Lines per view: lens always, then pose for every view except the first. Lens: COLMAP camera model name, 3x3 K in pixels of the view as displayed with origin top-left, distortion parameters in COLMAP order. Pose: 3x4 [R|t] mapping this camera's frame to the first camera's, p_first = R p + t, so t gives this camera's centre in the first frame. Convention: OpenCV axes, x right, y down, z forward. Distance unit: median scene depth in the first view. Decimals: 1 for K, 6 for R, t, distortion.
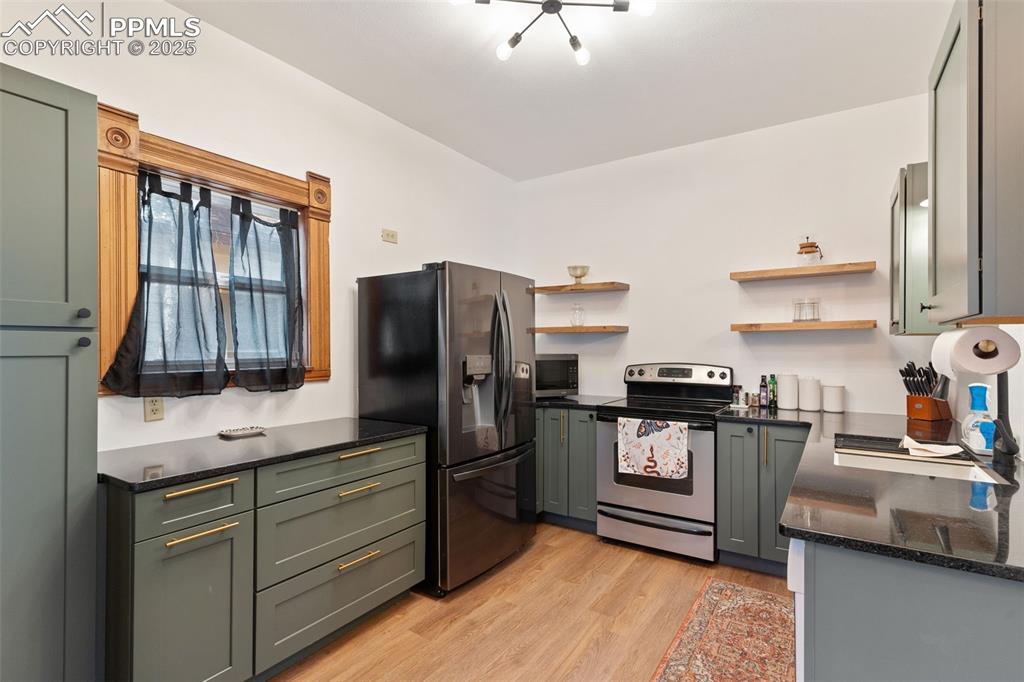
lens RADIAL K [[488.8, 0, 520.7], [0, 488.8, 345.7], [0, 0, 1]] dist [0.002486, -0.000156]
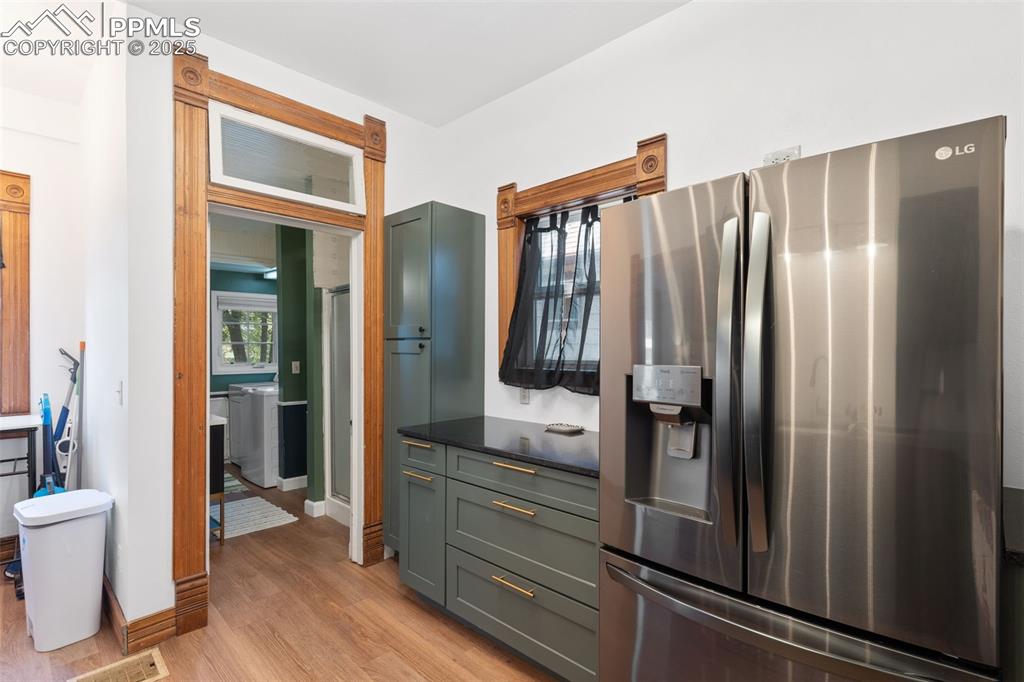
lens RADIAL K [[488.8, 0, 509.0], [0, 488.8, 356.4], [0, 0, 1]] dist [0.002486, -0.000156]
pose [[-0.198285, 0.013233, -0.980055, 0.387795], [-0.003145, 0.999895, 0.014137, 0.002604], [0.980139, 0.005886, -0.198223, 0.829816]]
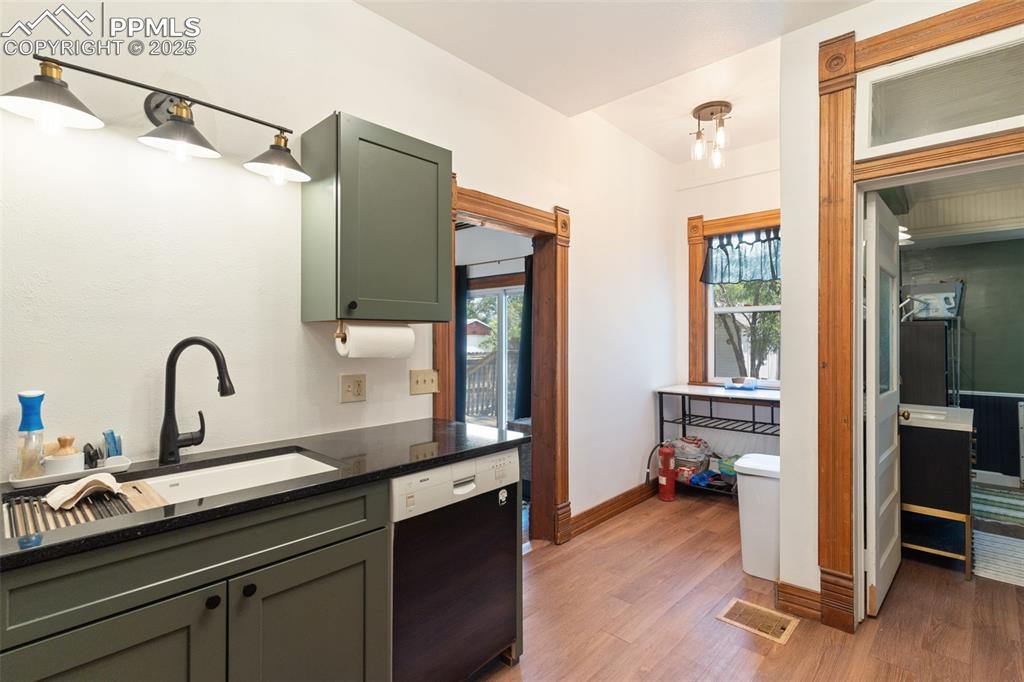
lens RADIAL K [[488.8, 0, 511.0], [0, 488.8, 334.2], [0, 0, 1]] dist [0.002486, -0.000156]
pose [[-0.984462, -0.000720, 0.175599, 0.108537], [-0.000913, 0.999999, -0.001019, -0.002190], [-0.175598, -0.001164, -0.984461, 1.009050]]
